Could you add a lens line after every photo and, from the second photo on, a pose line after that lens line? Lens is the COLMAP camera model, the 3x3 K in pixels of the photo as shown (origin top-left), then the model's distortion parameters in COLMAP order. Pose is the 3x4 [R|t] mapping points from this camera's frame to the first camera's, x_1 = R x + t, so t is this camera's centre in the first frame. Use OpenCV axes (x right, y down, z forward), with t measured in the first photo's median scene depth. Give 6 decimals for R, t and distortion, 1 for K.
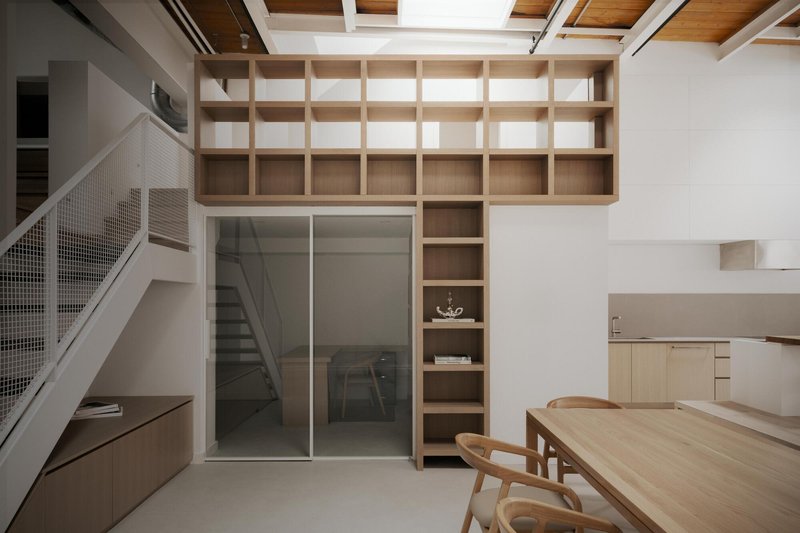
lens RADIAL K [[538.6, 0, 397.9], [0, 538.6, 278.9], [0, 0, 1]] dist [-0.002204, -0.000496]
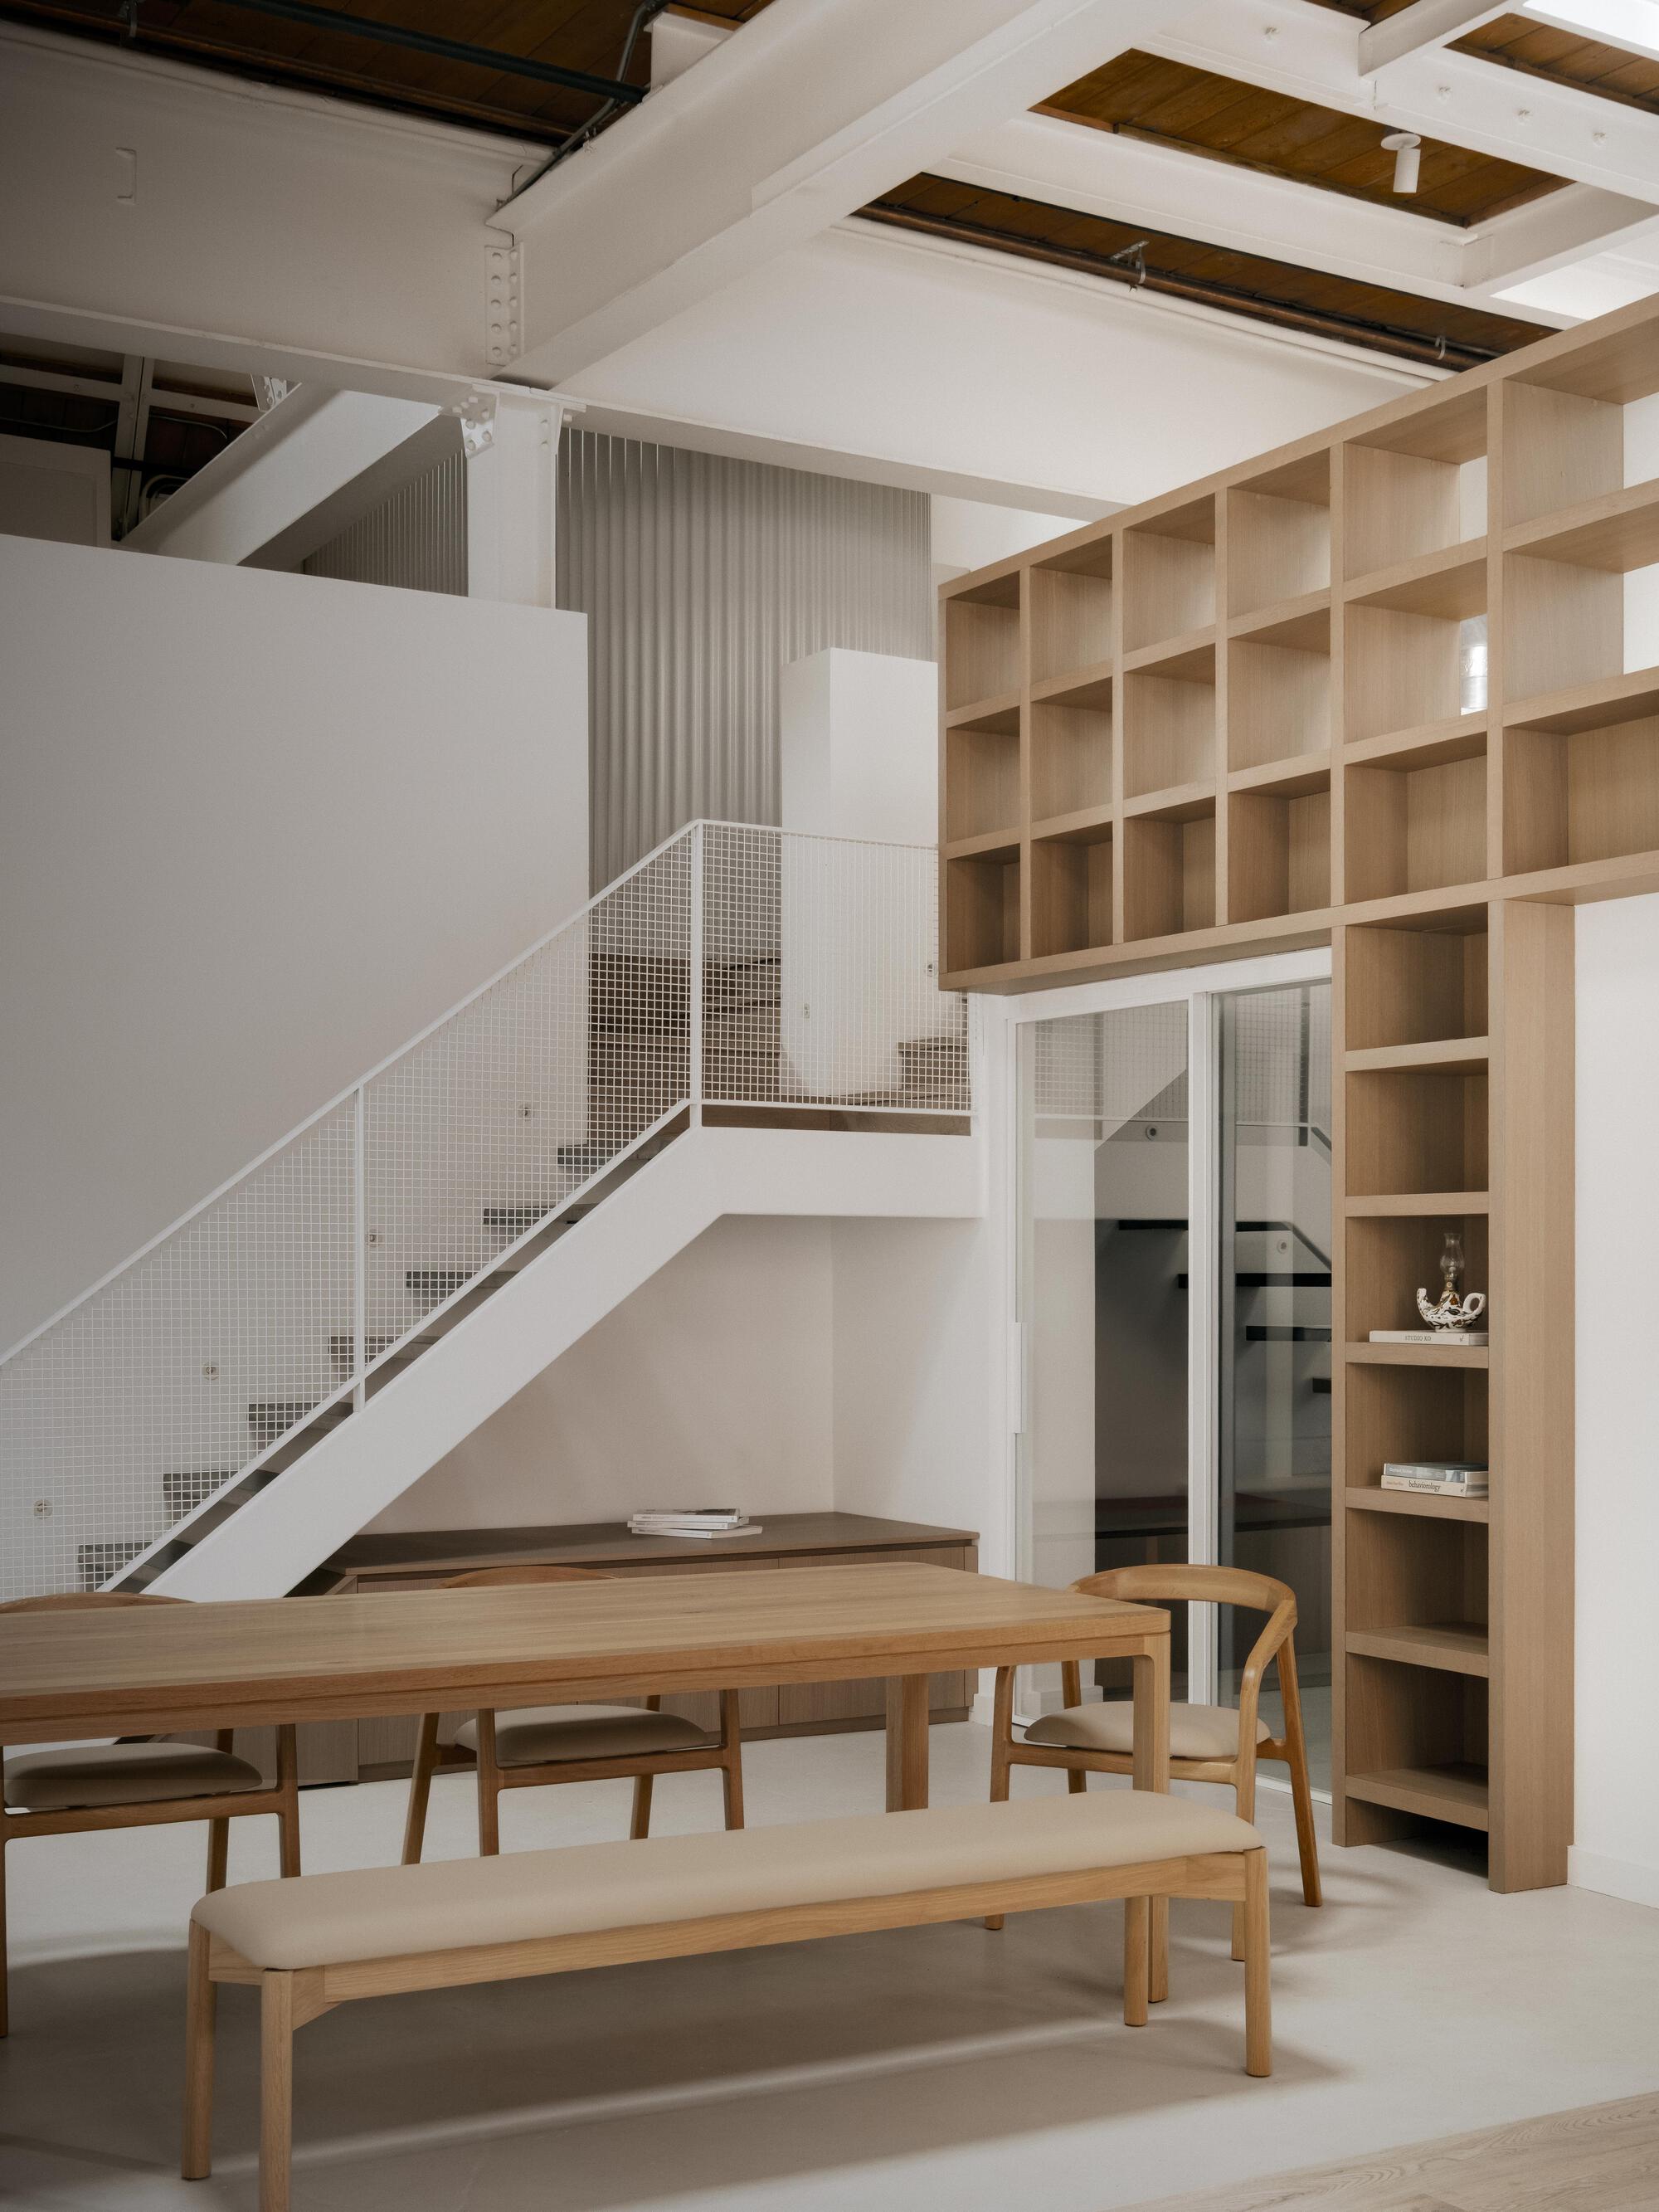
lens RADIAL K [[2736.5, 0, 829.5], [0, 2736.5, 1106.0], [0, 0, 1]] dist [-0.003430, -0.004459]
pose [[0.495187, -0.048014, -0.867459, 1.184519], [0.031623, 0.998806, -0.037232, -0.000333], [0.868211, -0.008995, 0.496114, 0.019191]]
